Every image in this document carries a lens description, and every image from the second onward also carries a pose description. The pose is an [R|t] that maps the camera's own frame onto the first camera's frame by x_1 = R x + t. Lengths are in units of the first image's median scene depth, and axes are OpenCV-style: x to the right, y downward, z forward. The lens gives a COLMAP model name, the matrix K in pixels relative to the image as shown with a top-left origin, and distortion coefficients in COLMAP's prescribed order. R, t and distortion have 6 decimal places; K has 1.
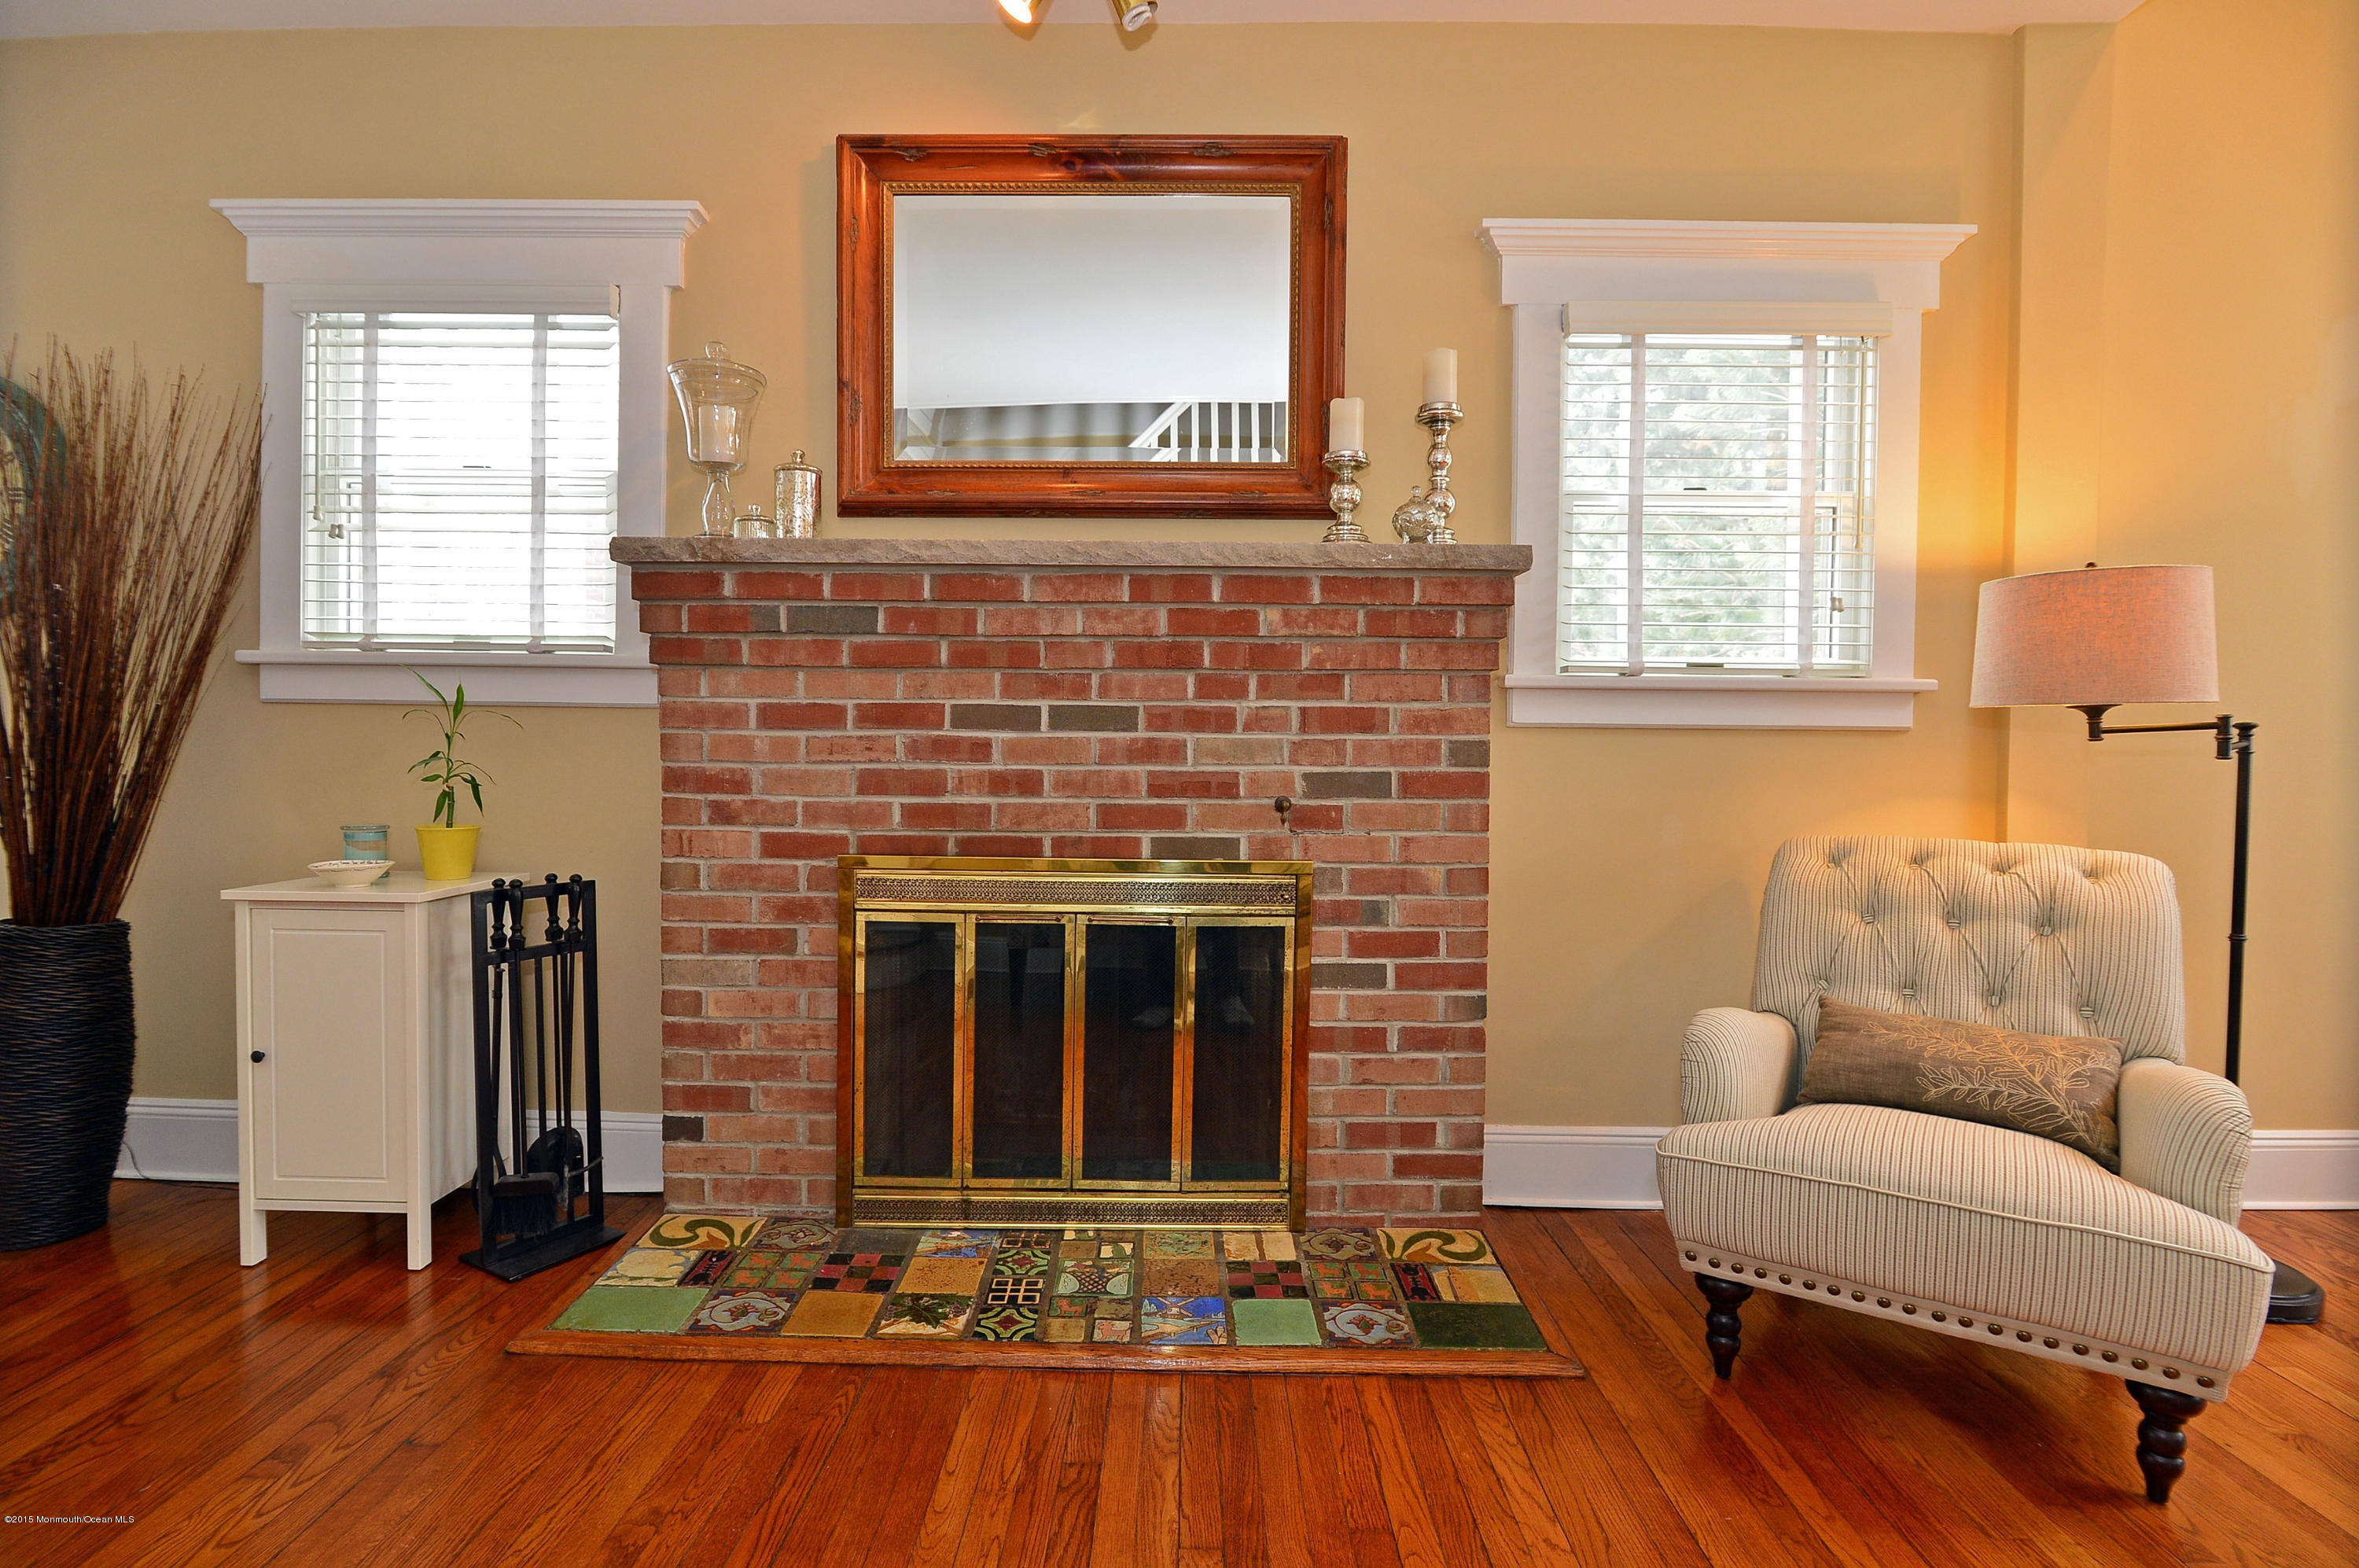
lens RADIAL K [[1141.7, 0, 1179.5], [0, 1141.7, 784.0], [0, 0, 1]] dist [-0.017315, -0.002135]
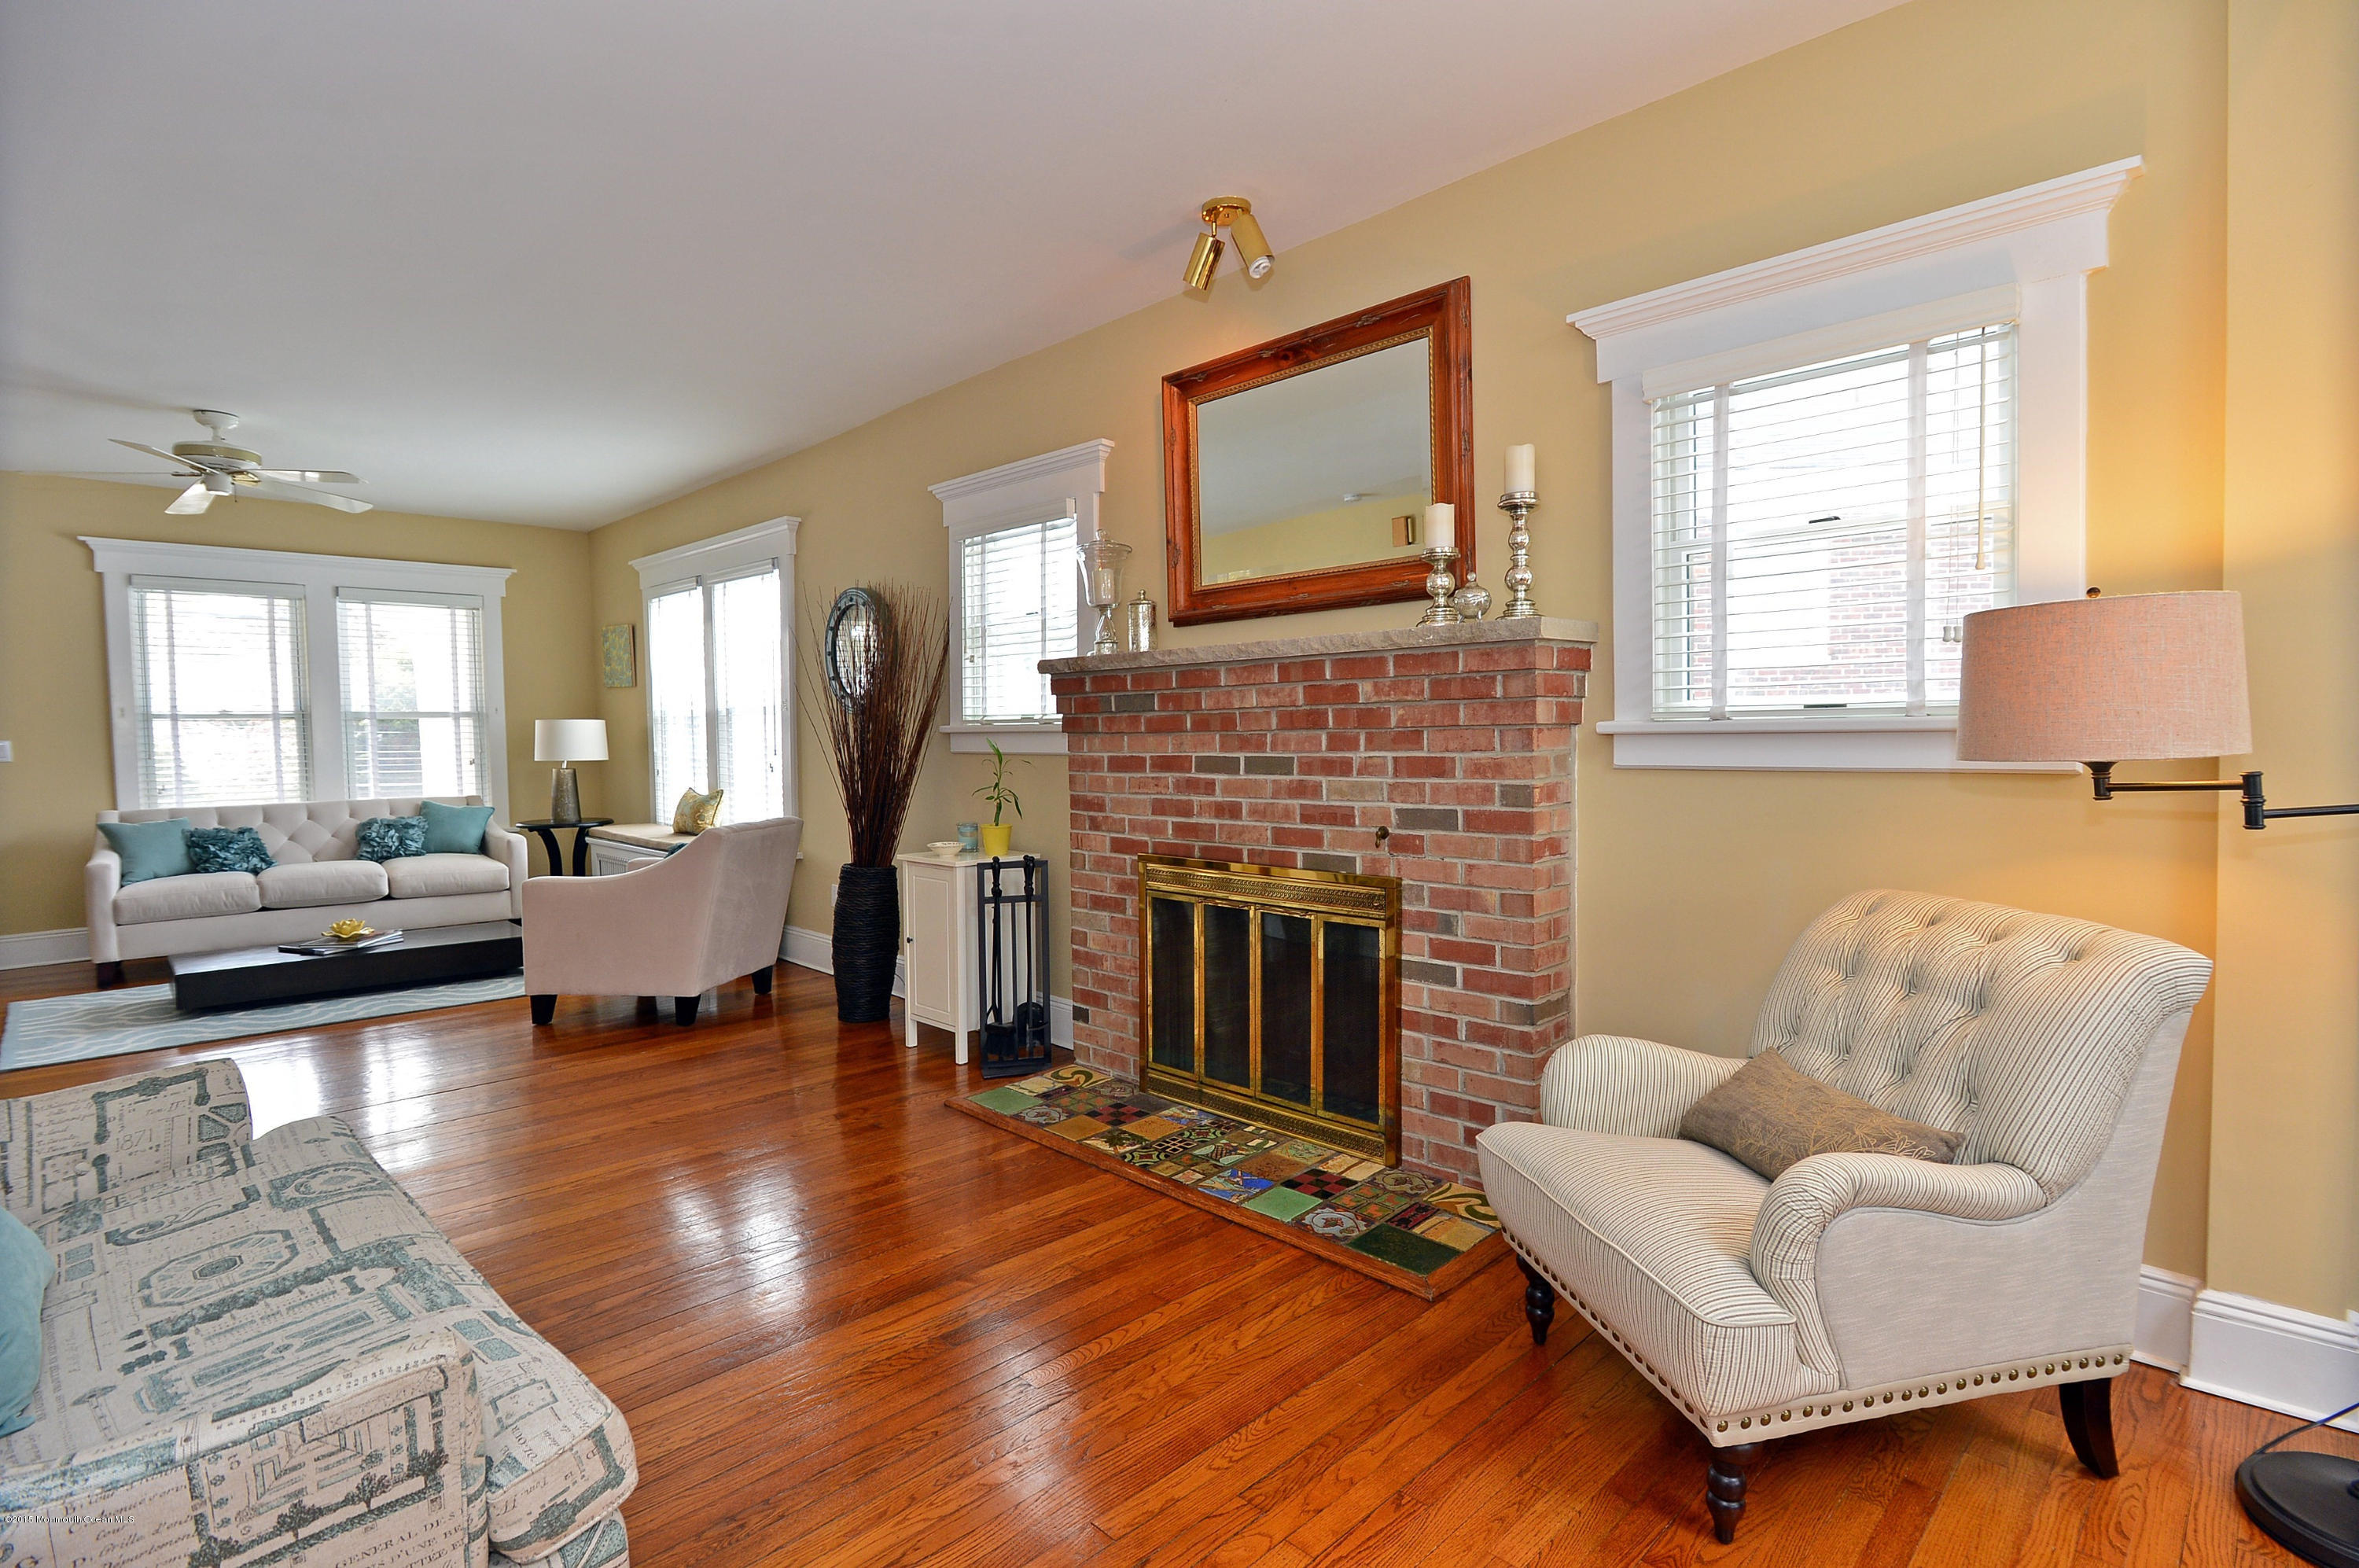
lens RADIAL K [[1141.7, 0, 1179.5], [0, 1141.7, 784.0], [0, 0, 1]] dist [-0.017315, -0.002135]
pose [[0.710651, 0.012123, -0.703440, 0.830248], [-0.003184, 0.999897, 0.014015, -0.054056], [0.703537, -0.007720, 0.710616, -0.070988]]
